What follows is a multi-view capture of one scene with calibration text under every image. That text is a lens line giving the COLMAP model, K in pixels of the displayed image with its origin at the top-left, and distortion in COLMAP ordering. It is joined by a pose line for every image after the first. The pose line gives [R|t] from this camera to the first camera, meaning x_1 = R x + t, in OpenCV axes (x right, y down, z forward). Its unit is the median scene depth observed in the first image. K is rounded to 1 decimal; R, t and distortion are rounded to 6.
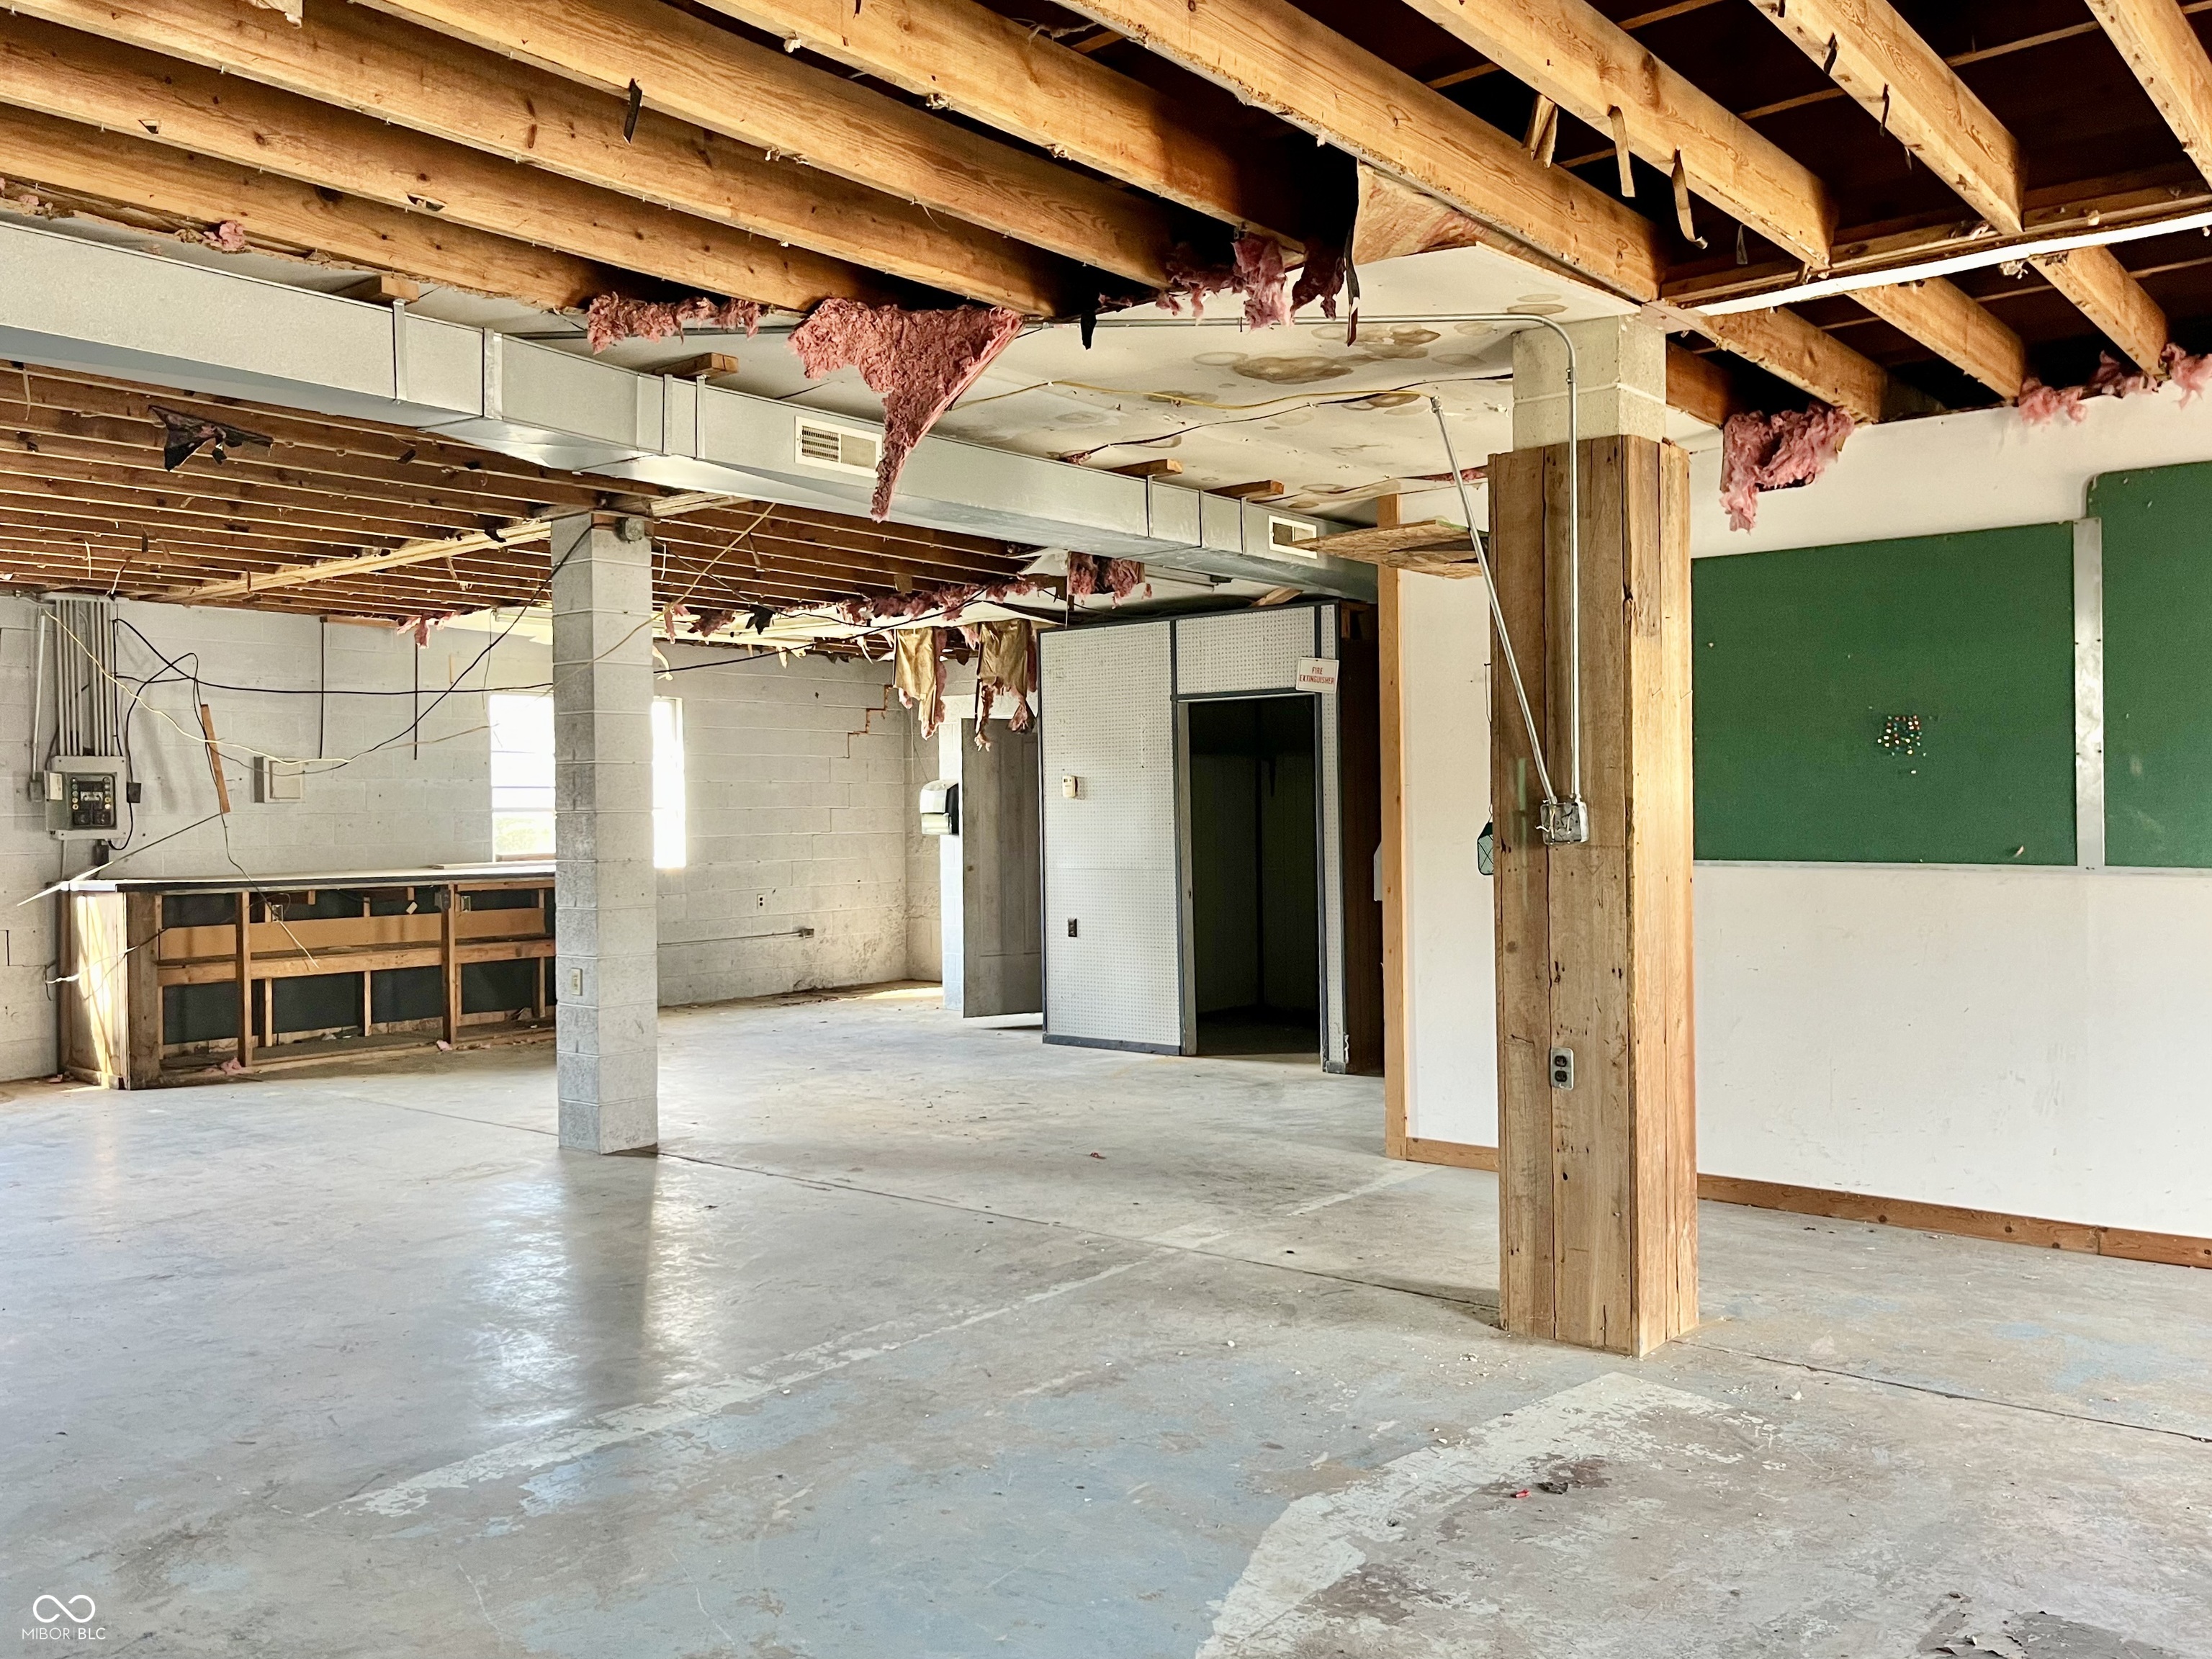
lens RADIAL K [[1781.5, 0, 1095.1], [0, 1781.5, 827.7], [0, 0, 1]] dist [0.057761, -0.070697]
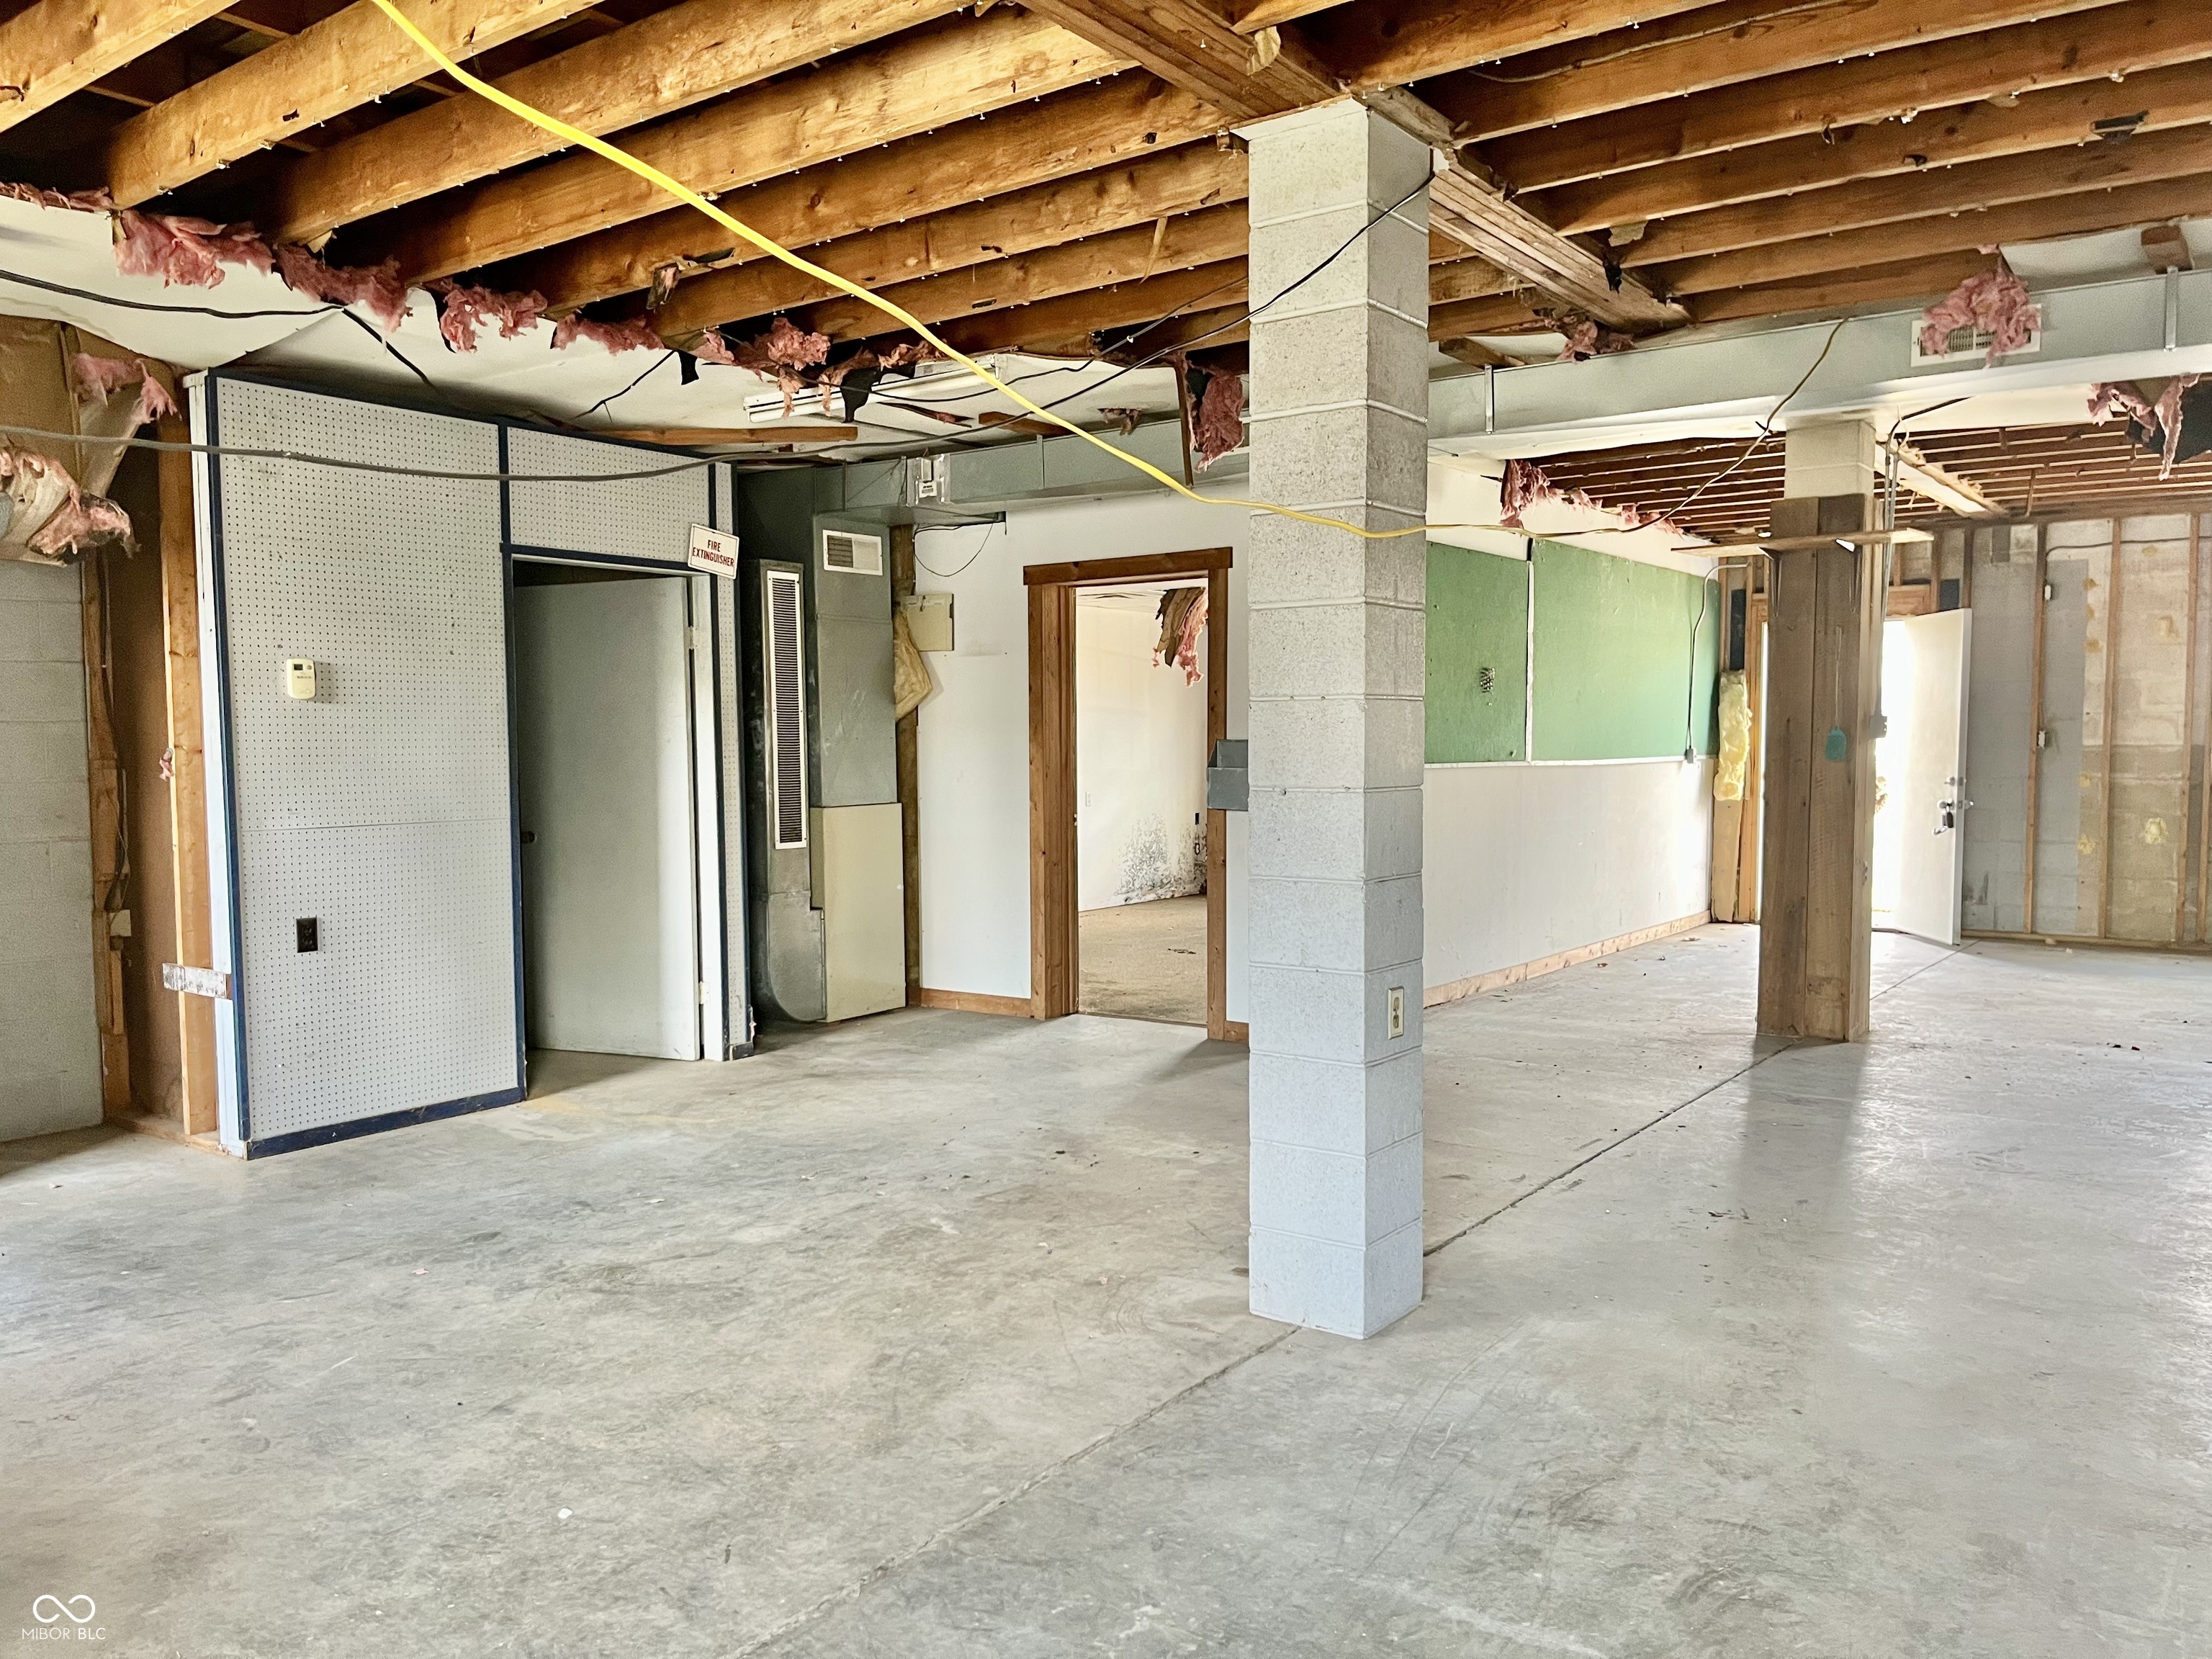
lens RADIAL K [[1680.4, 0, 1092.8], [0, 1680.4, 836.9], [0, 0, 1]] dist [0.068277, -0.092416]
pose [[-0.058759, -0.046173, 0.997204, -1.302068], [0.016265, 0.998753, 0.047203, 0.013033], [-0.998140, 0.018993, -0.057935, 1.845856]]
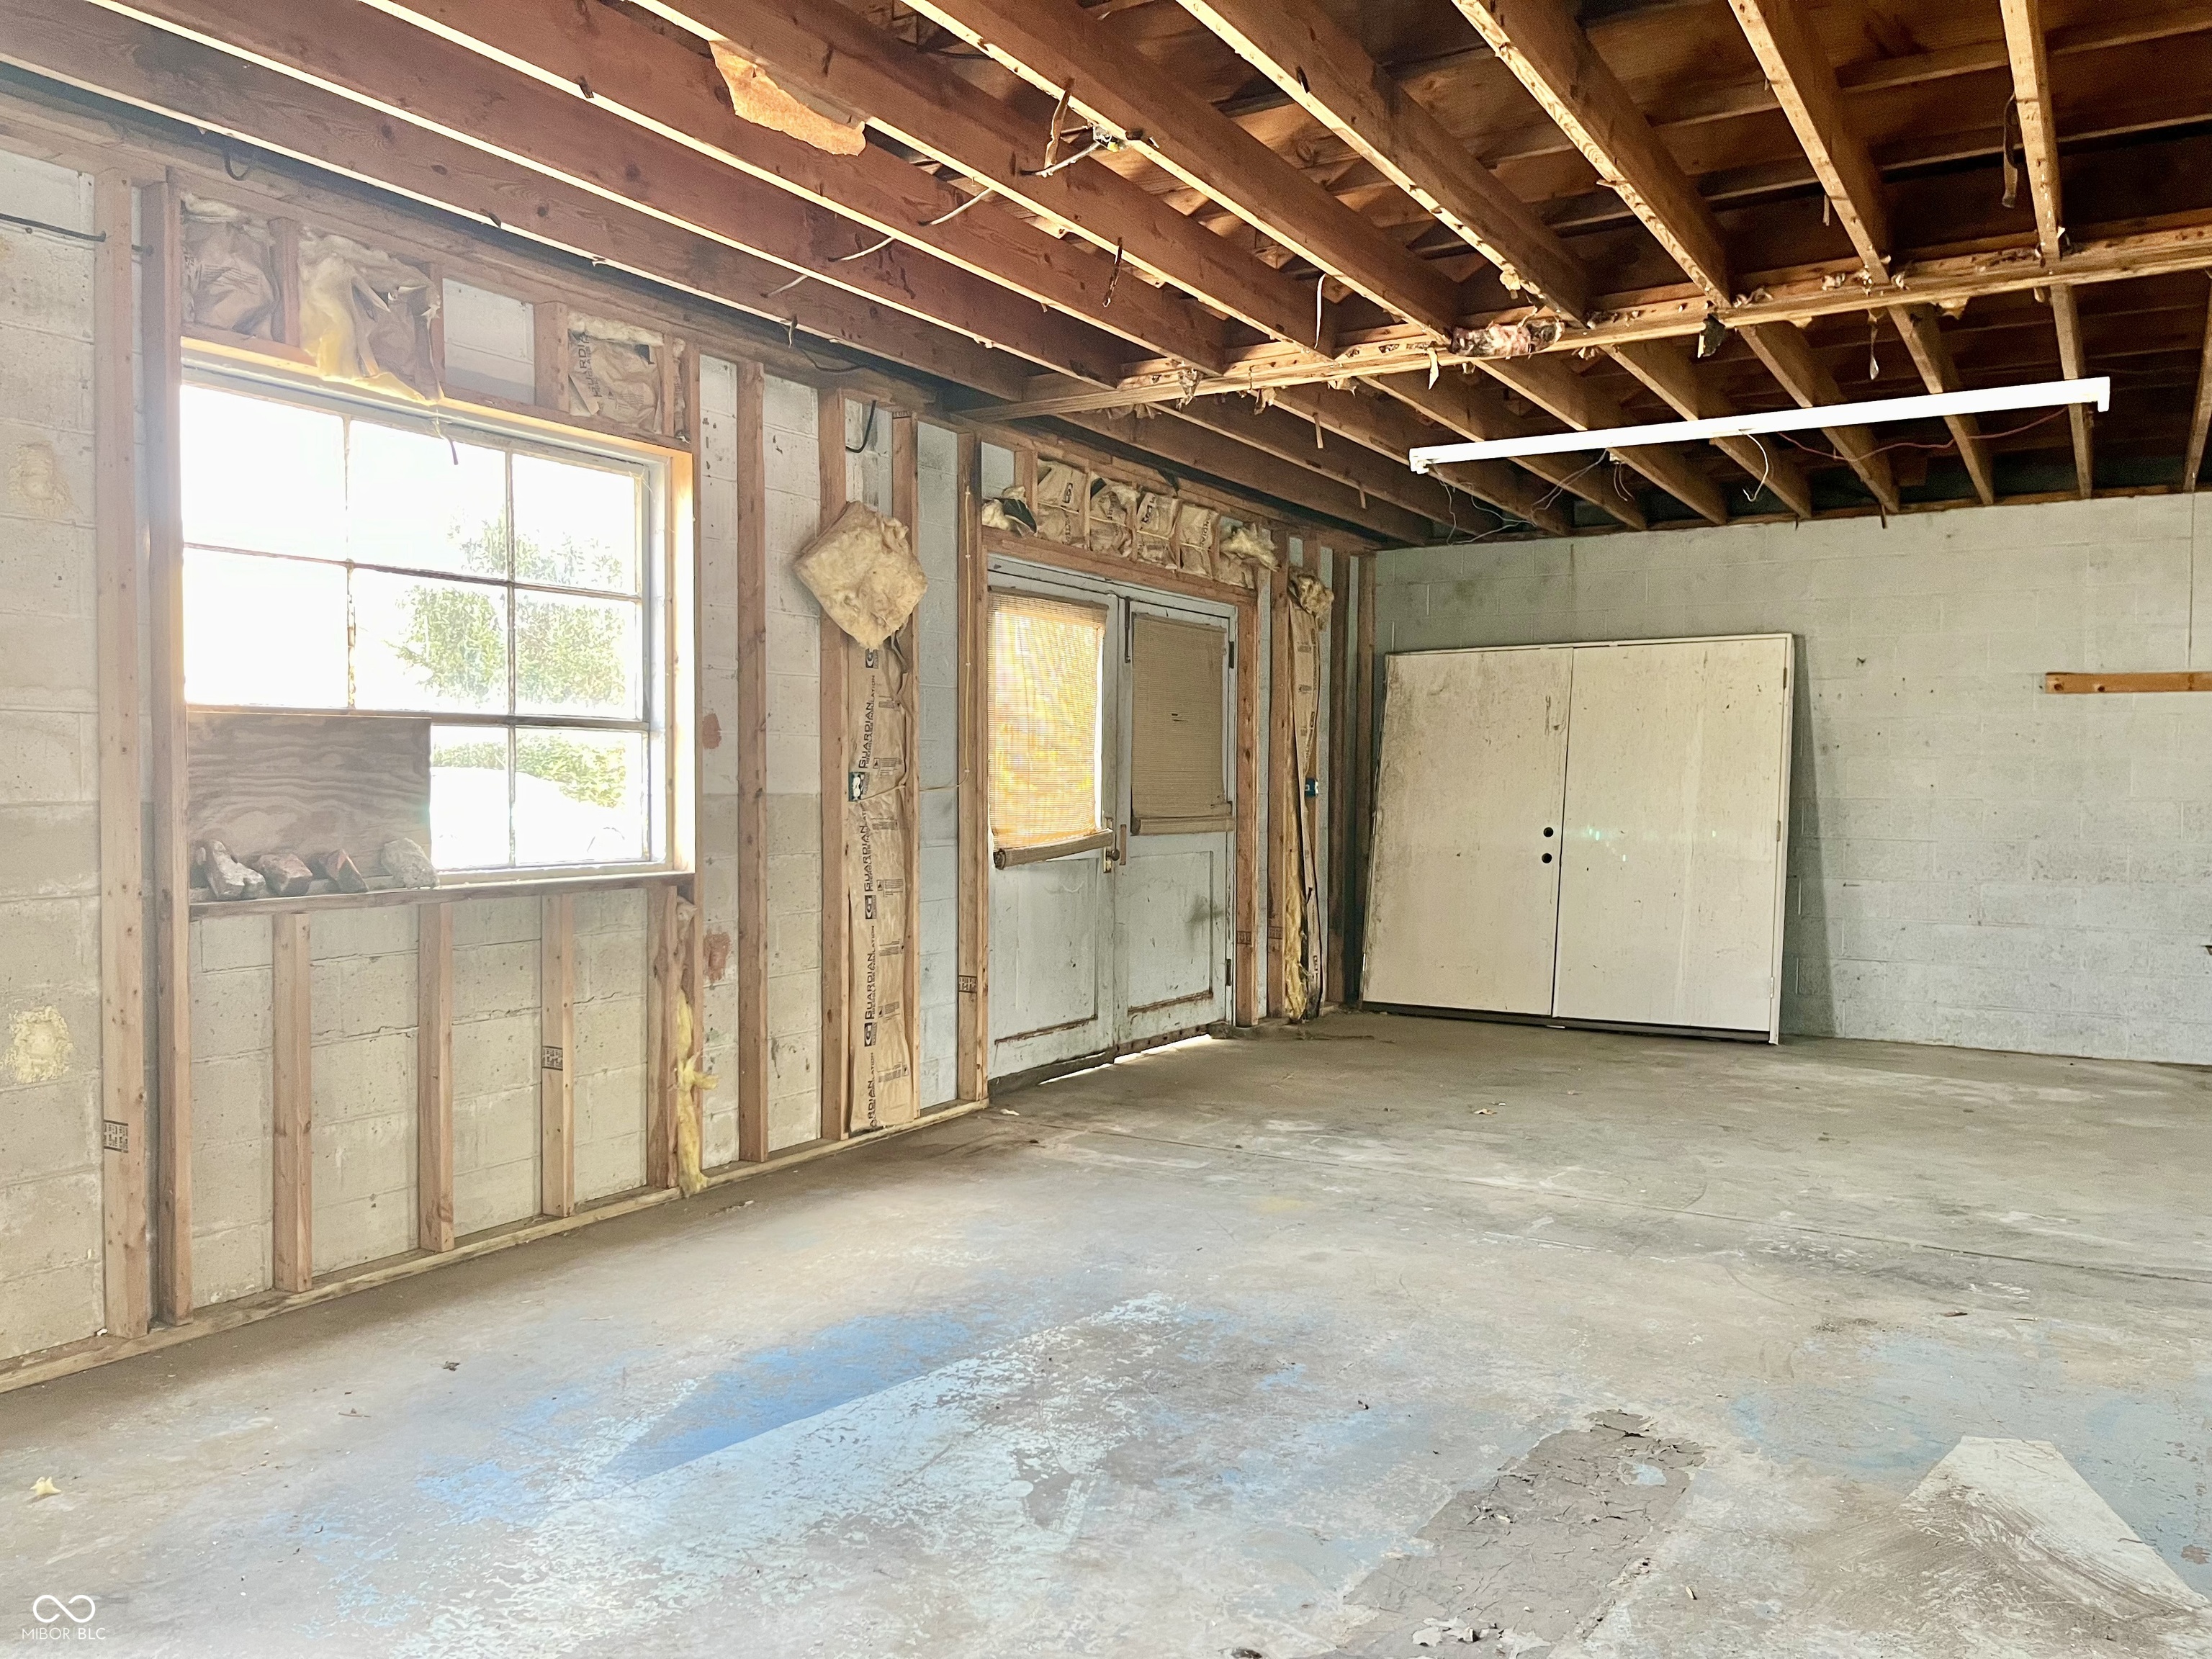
lens RADIAL K [[1680.4, 0, 1092.8], [0, 1680.4, 836.9], [0, 0, 1]] dist [0.068277, -0.092416]
pose [[-0.989378, 0.014704, -0.144622, 0.508692], [0.007518, 0.998715, 0.050113, 0.000393], [0.145173, 0.048494, -0.988217, 1.161796]]
